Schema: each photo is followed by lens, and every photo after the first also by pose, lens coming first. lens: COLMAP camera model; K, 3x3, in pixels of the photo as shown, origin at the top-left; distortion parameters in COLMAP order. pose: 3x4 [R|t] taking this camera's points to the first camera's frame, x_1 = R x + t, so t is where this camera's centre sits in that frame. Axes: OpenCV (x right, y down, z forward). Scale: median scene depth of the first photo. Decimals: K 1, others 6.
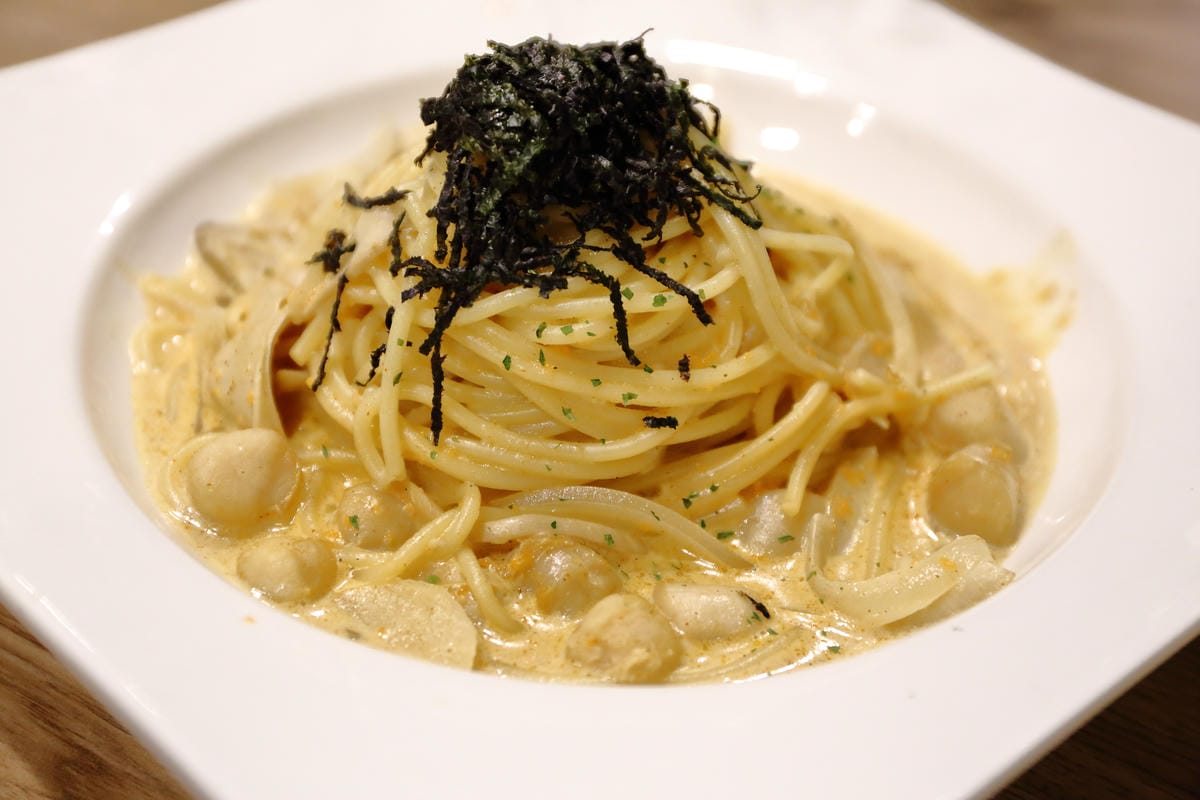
lens RADIAL K [[2446.0, 0, 600.0], [0, 2446.0, 400.0], [0, 0, 1]] dist [-0.020152, -0.010892]
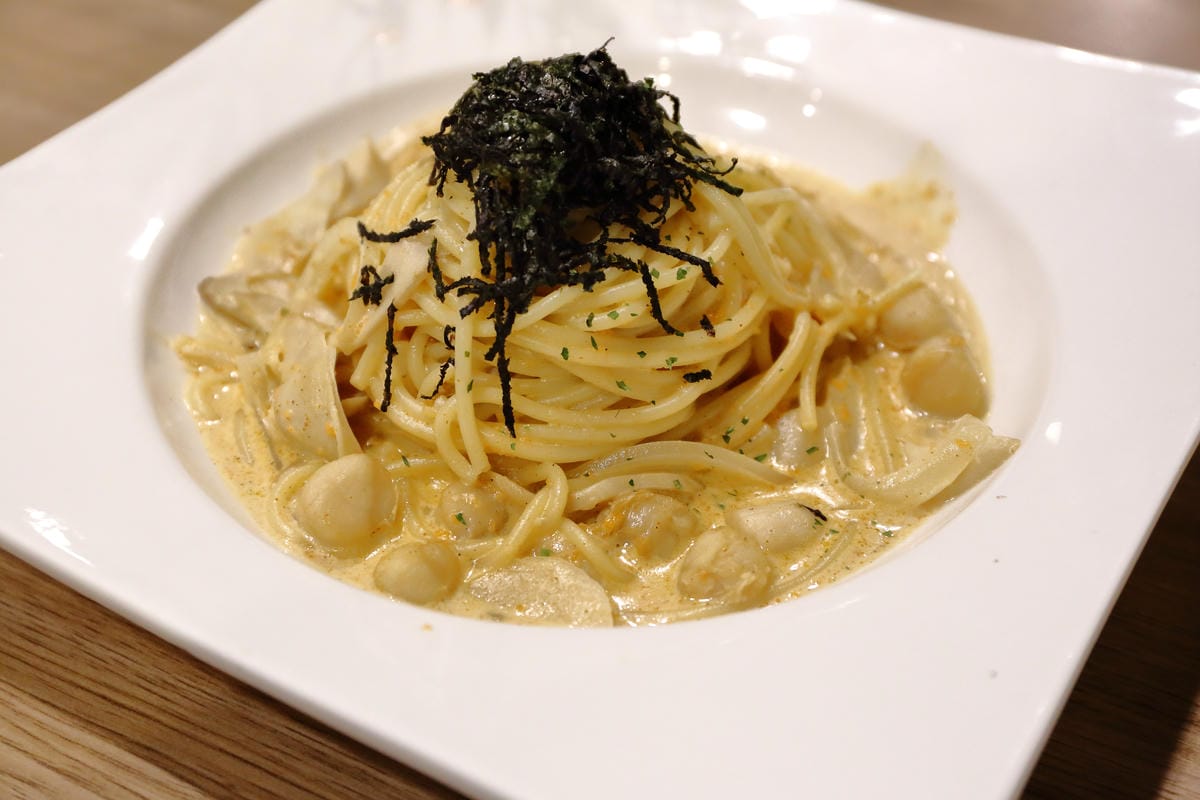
lens RADIAL K [[1959.9, 0, 599.9], [0, 1959.9, 448.2], [0, 0, 1]] dist [0.027875, 0.039278]
pose [[0.953928, -0.215651, 0.208606, -0.221084], [0.195826, 0.974259, 0.111676, -0.070686], [-0.227320, -0.065680, 0.971603, 0.104617]]
